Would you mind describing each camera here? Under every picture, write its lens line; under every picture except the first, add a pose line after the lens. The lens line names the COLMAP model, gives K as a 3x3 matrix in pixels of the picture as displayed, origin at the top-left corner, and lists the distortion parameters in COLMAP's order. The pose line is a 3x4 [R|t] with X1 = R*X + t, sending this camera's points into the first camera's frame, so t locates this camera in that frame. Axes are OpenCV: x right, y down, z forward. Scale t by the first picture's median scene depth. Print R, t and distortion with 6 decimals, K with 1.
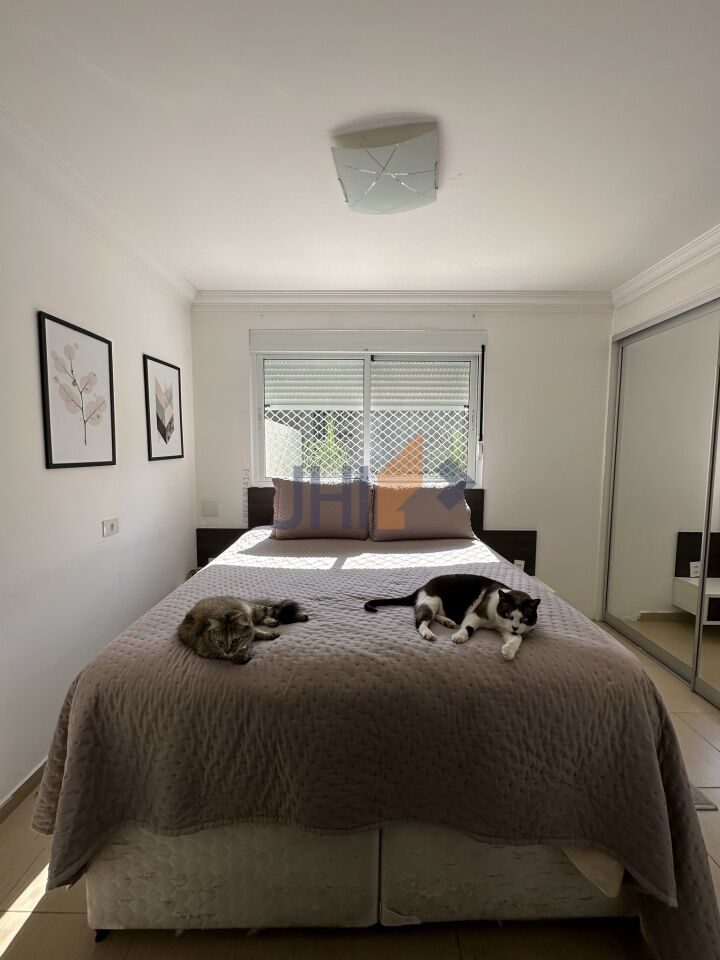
lens RADIAL K [[384.3, 0, 355.4], [0, 384.3, 480.4], [0, 0, 1]] dist [-0.002389, 0.000378]
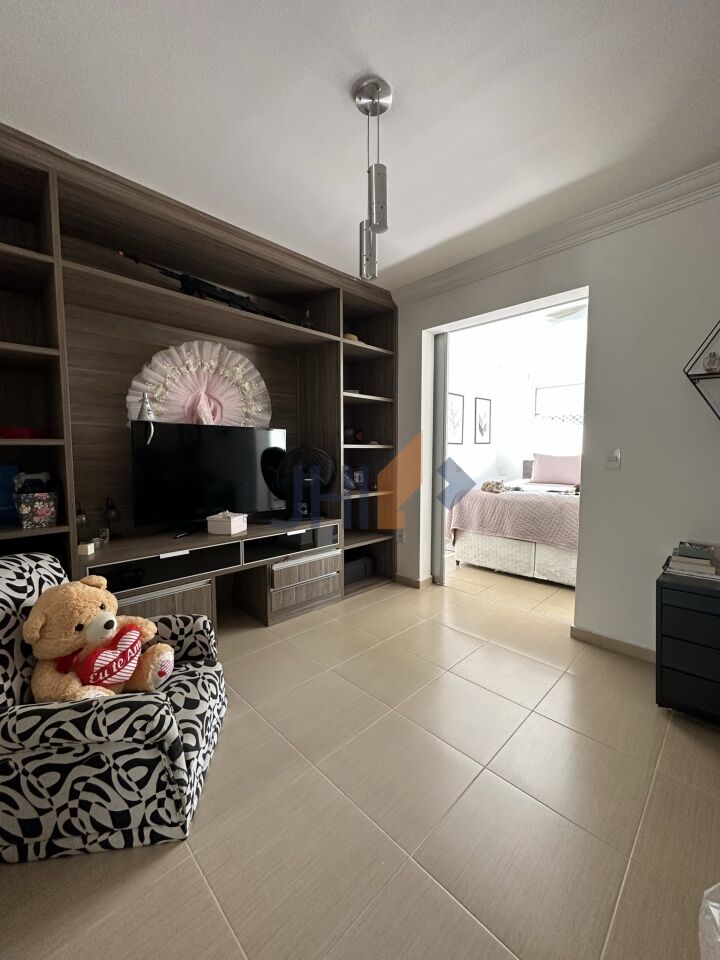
lens RADIAL K [[384.3, 0, 360.5], [0, 384.3, 479.1], [0, 0, 1]] dist [-0.002389, 0.000378]
pose [[0.720469, 0.050477, -0.691647, 0.493050], [-0.059496, 0.998169, 0.010872, 0.151491], [0.690930, 0.033317, 0.722154, -0.971516]]
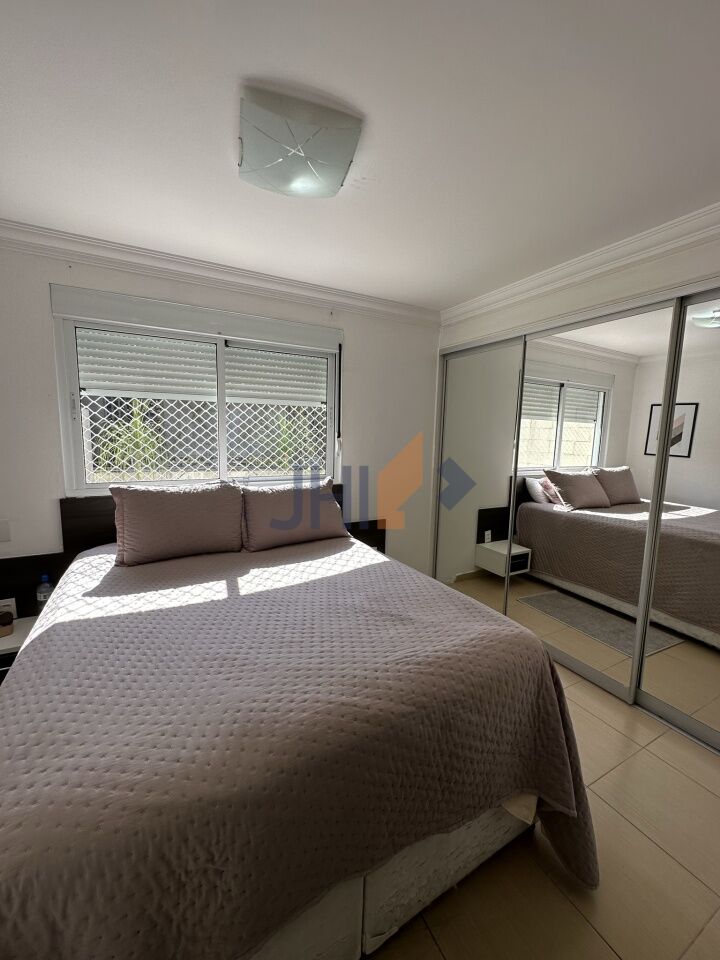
lens RADIAL K [[384.3, 0, 359.7], [0, 384.3, 478.3], [0, 0, 1]] dist [-0.002389, 0.000378]
pose [[0.875205, -0.045820, 0.481578, -0.129682], [0.024023, 0.998393, 0.051333, -0.046785], [-0.483156, -0.033358, 0.874899, 0.067736]]
